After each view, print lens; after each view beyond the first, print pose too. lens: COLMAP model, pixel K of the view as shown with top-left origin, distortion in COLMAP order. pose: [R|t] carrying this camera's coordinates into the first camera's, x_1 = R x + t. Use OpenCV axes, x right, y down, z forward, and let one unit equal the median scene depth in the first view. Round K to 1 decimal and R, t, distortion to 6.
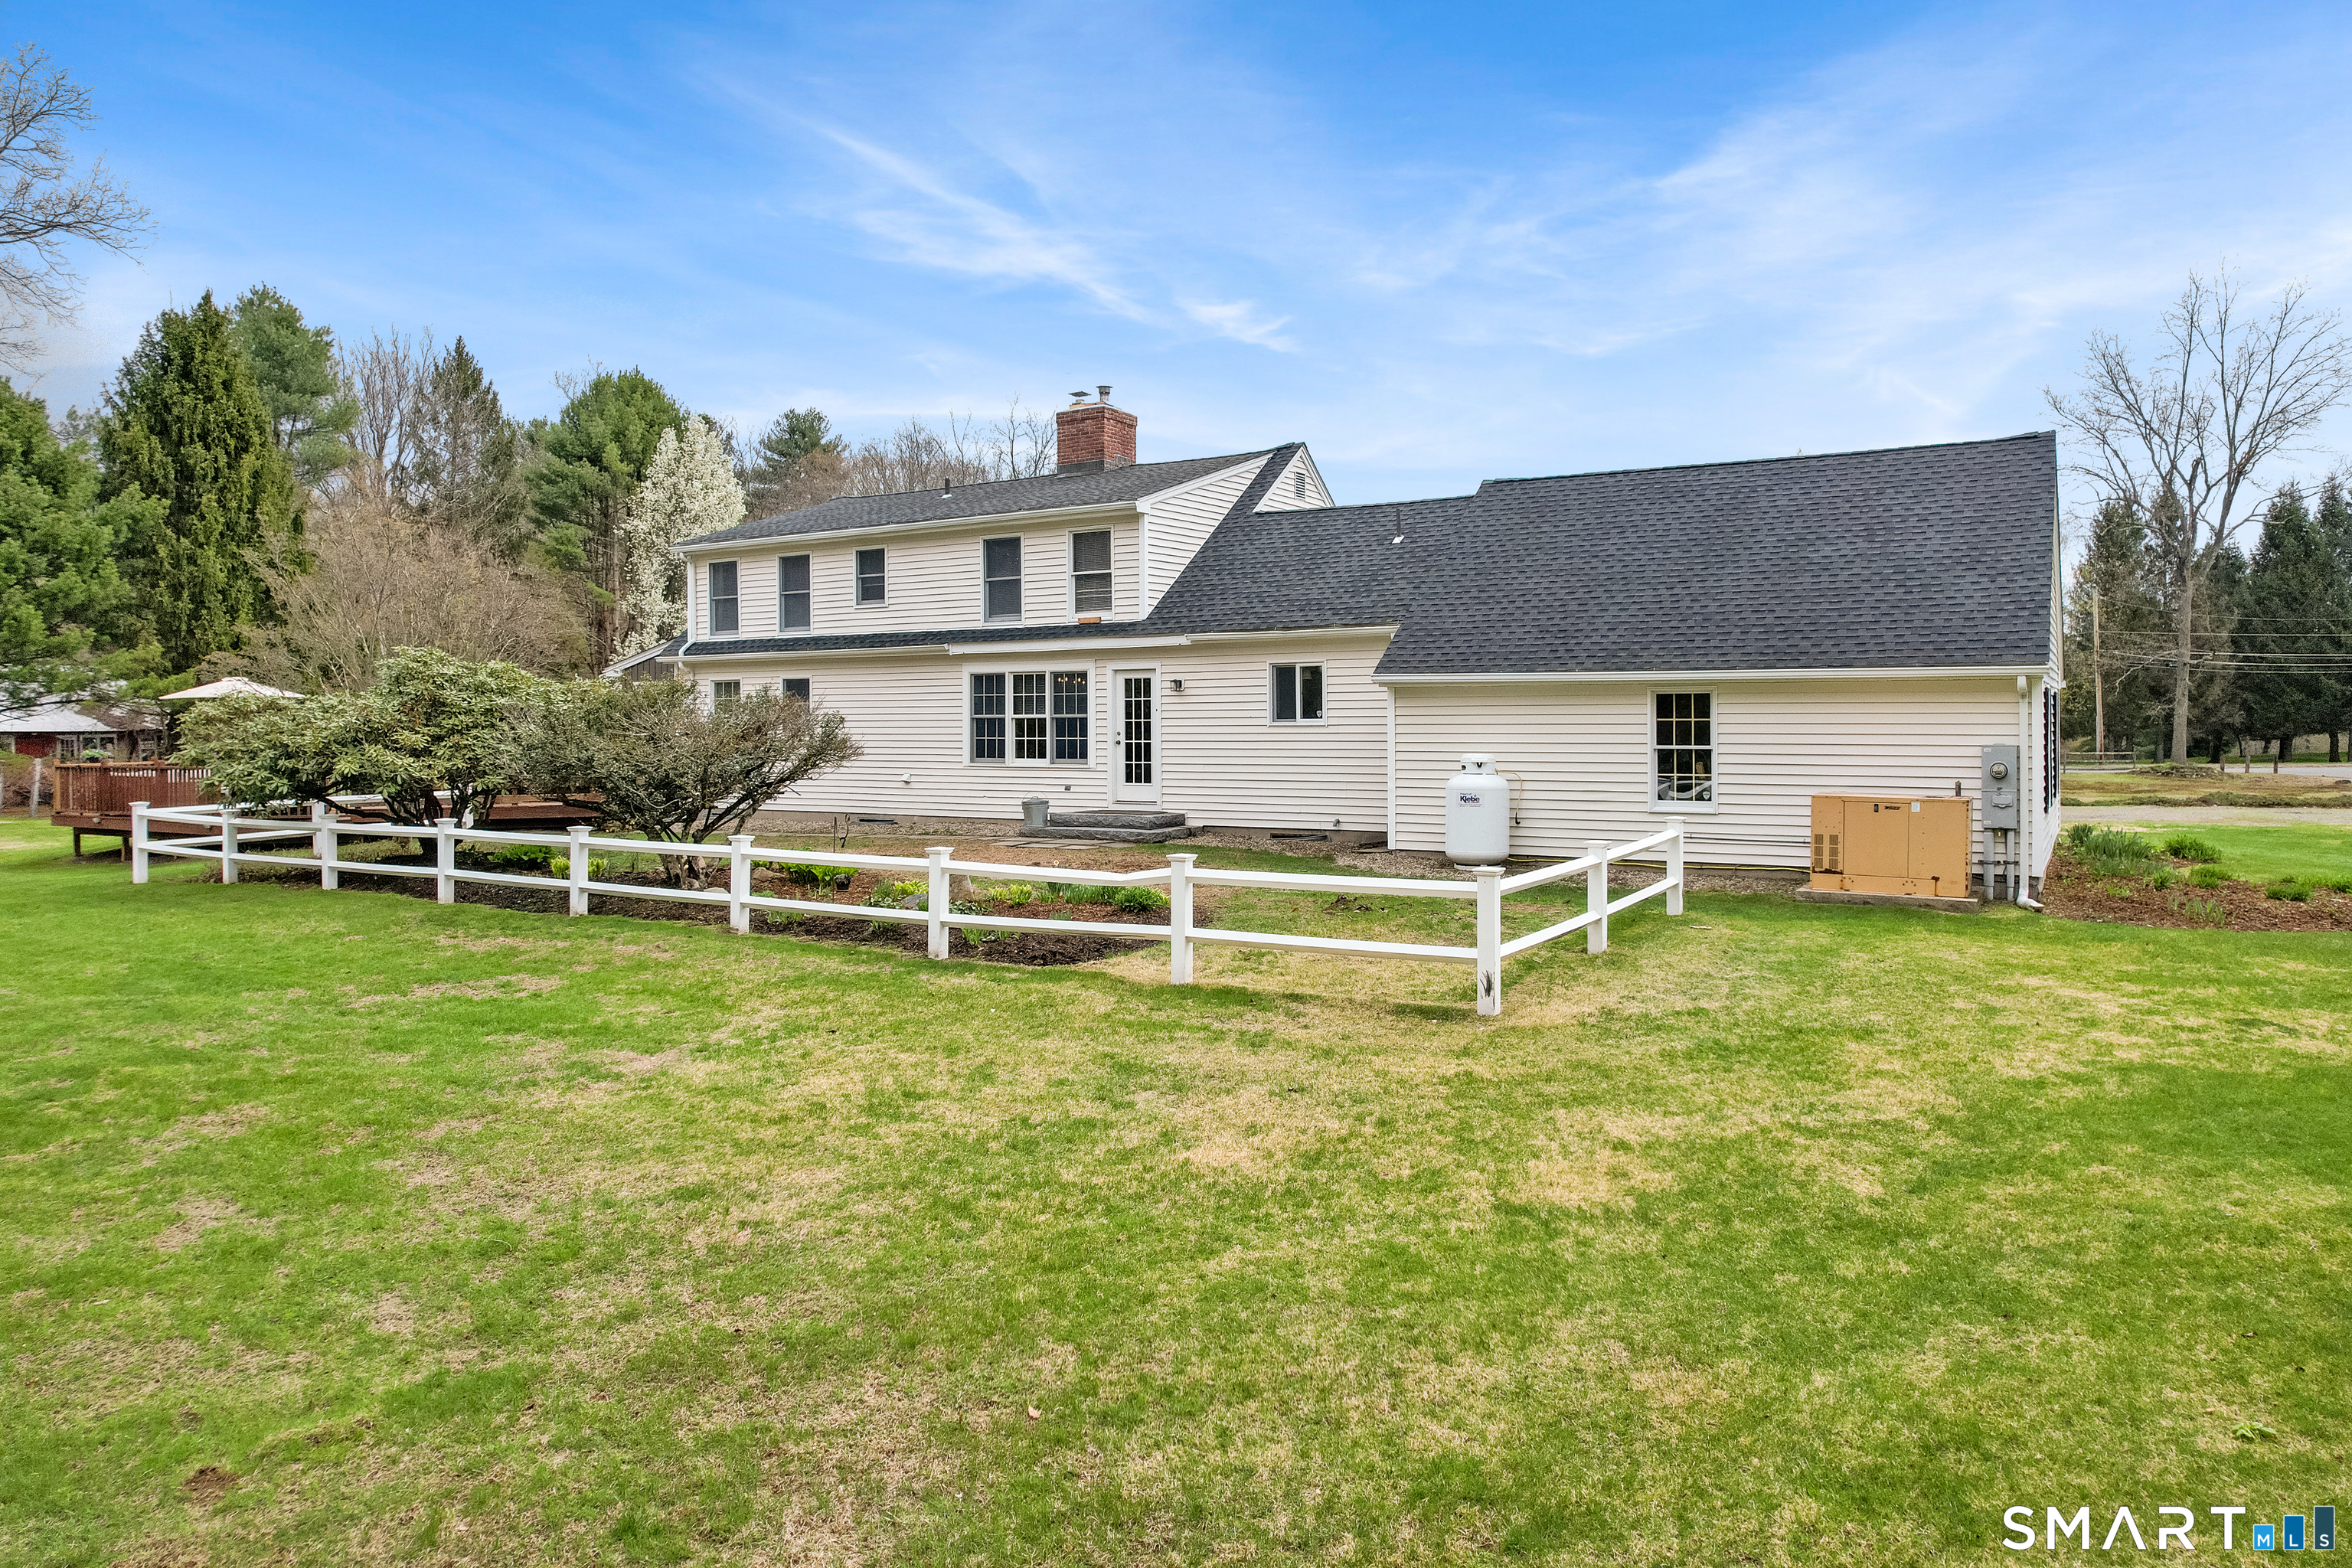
lens RADIAL K [[1505.1, 0, 1184.4], [0, 1505.1, 779.5], [0, 0, 1]] dist [-0.077518, 0.077007]
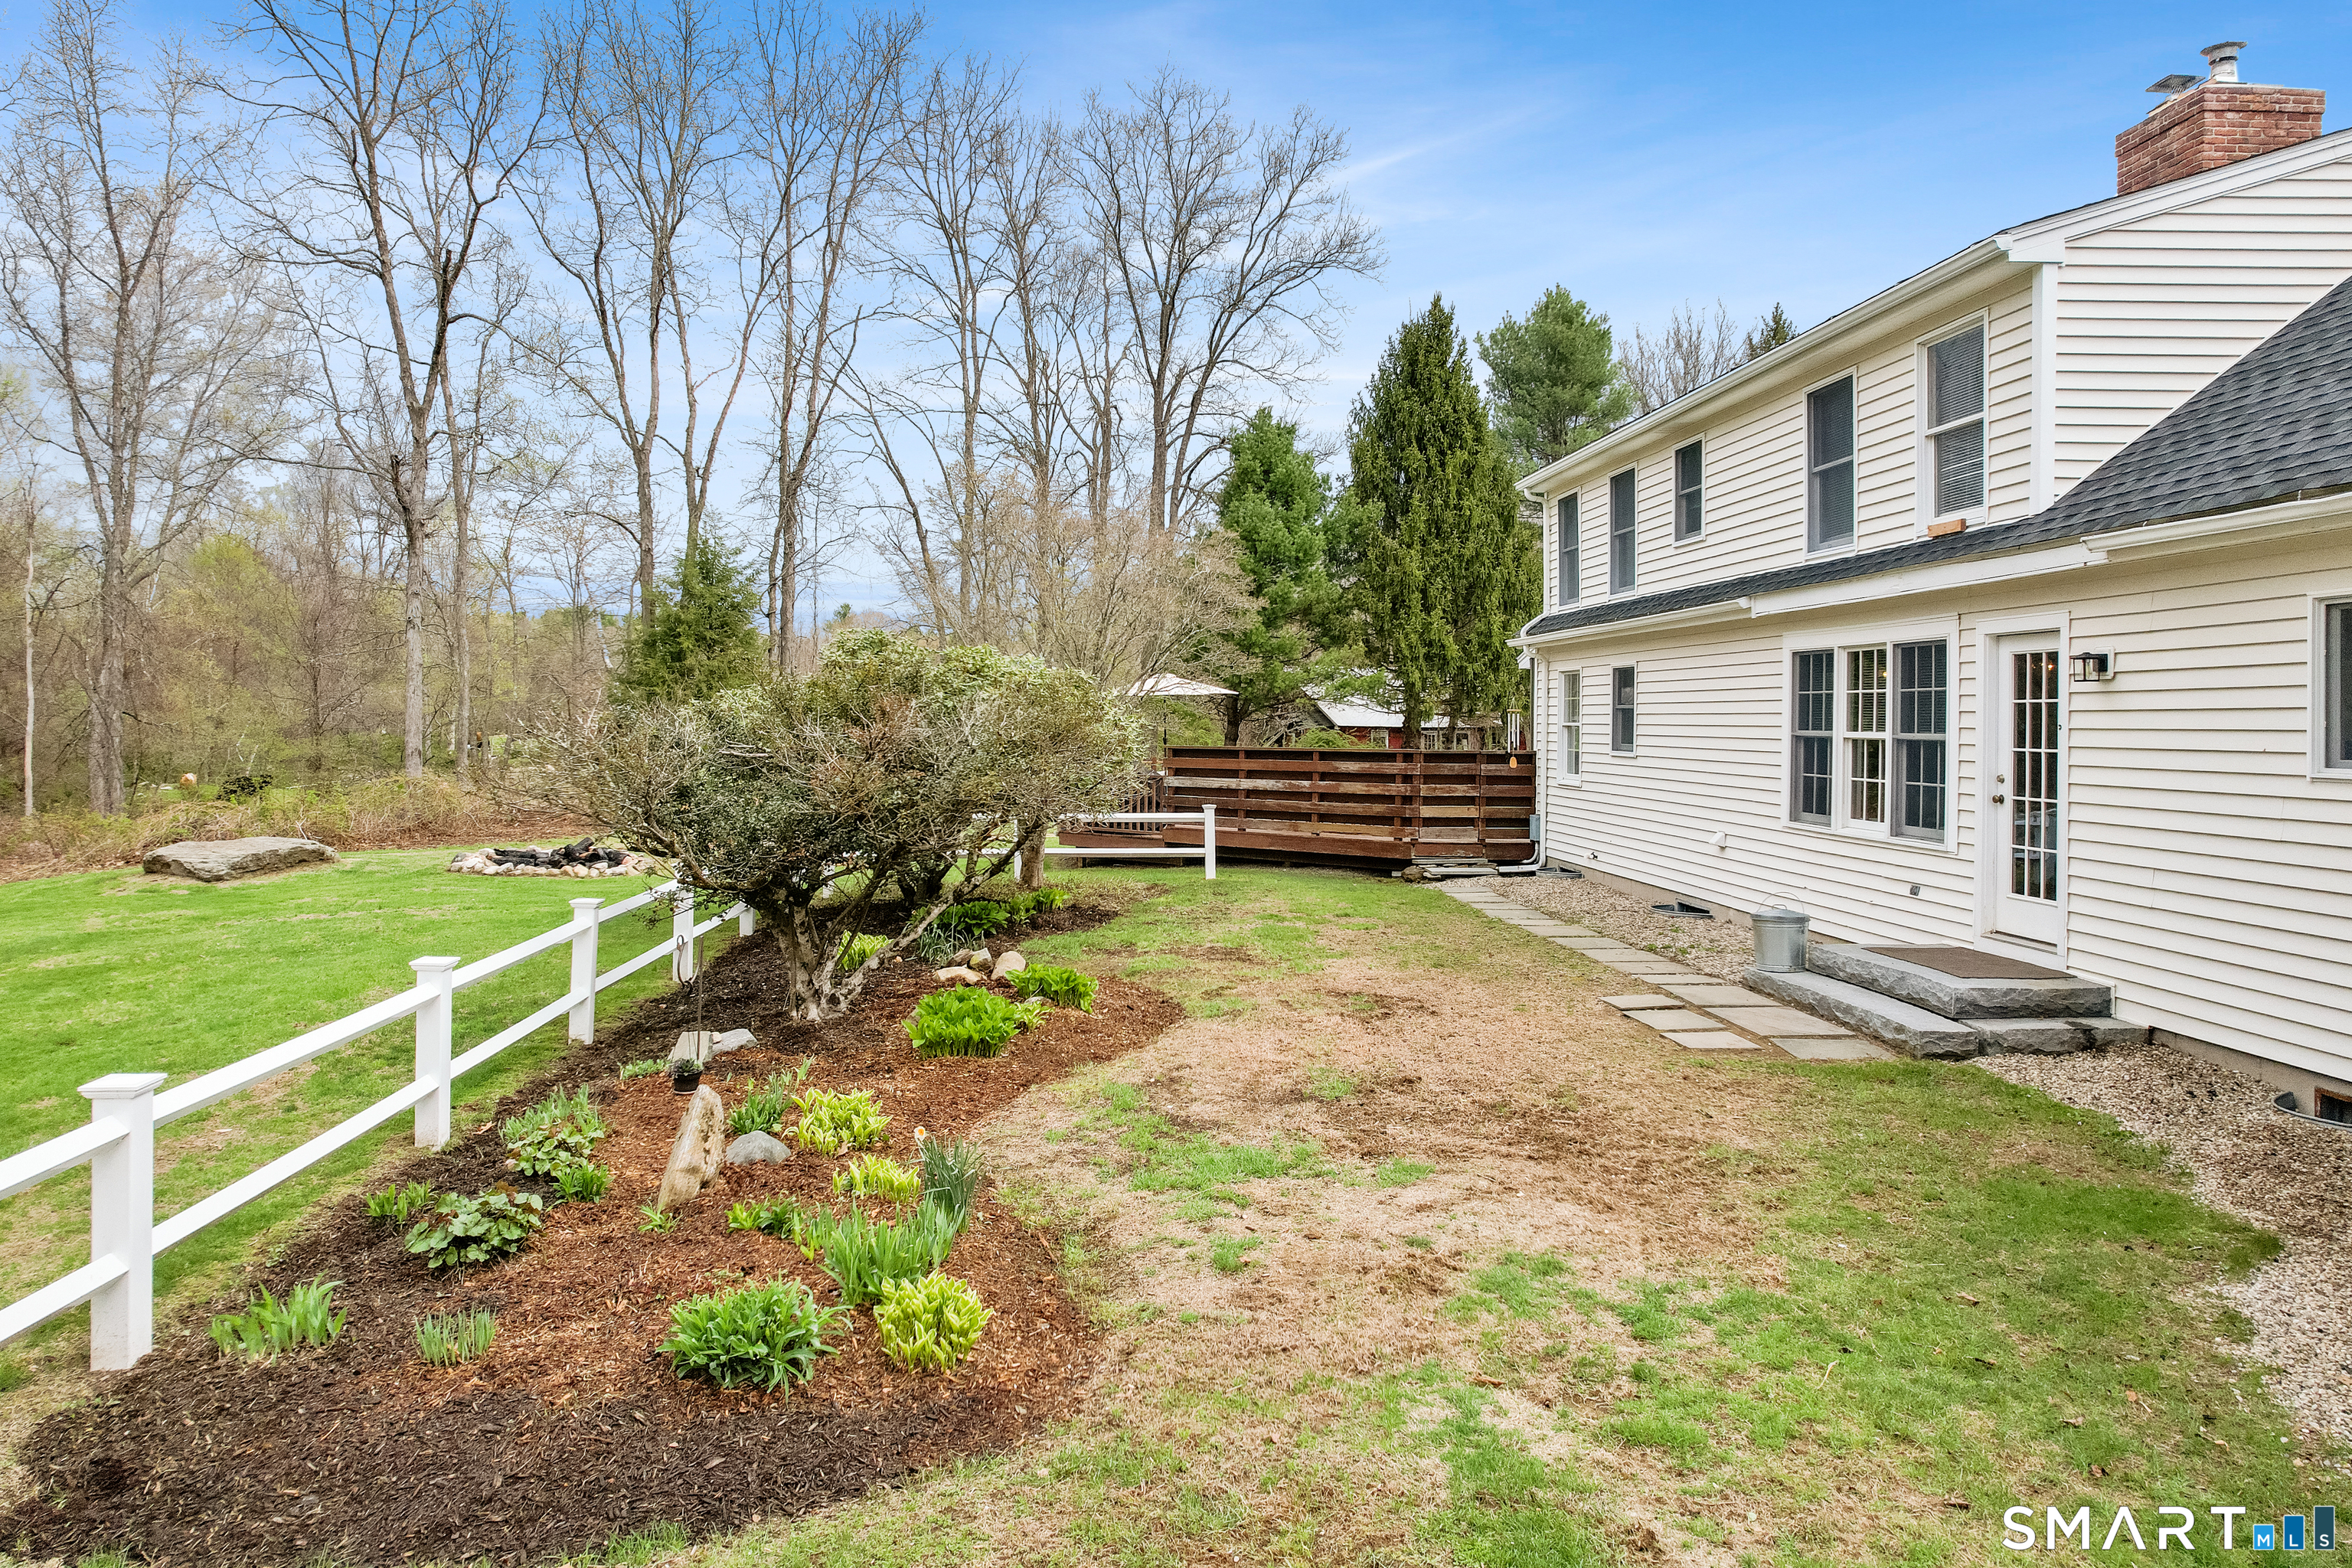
lens RADIAL K [[1550.0, 0, 1176.3], [0, 1550.0, 710.9], [0, 0, 1]] dist [0.001223, 0.000295]
pose [[0.620512, 0.006424, -0.784171, 0.157563], [-0.041385, 0.998841, -0.024565, -0.028503], [0.783104, 0.047696, 0.620058, 0.512697]]
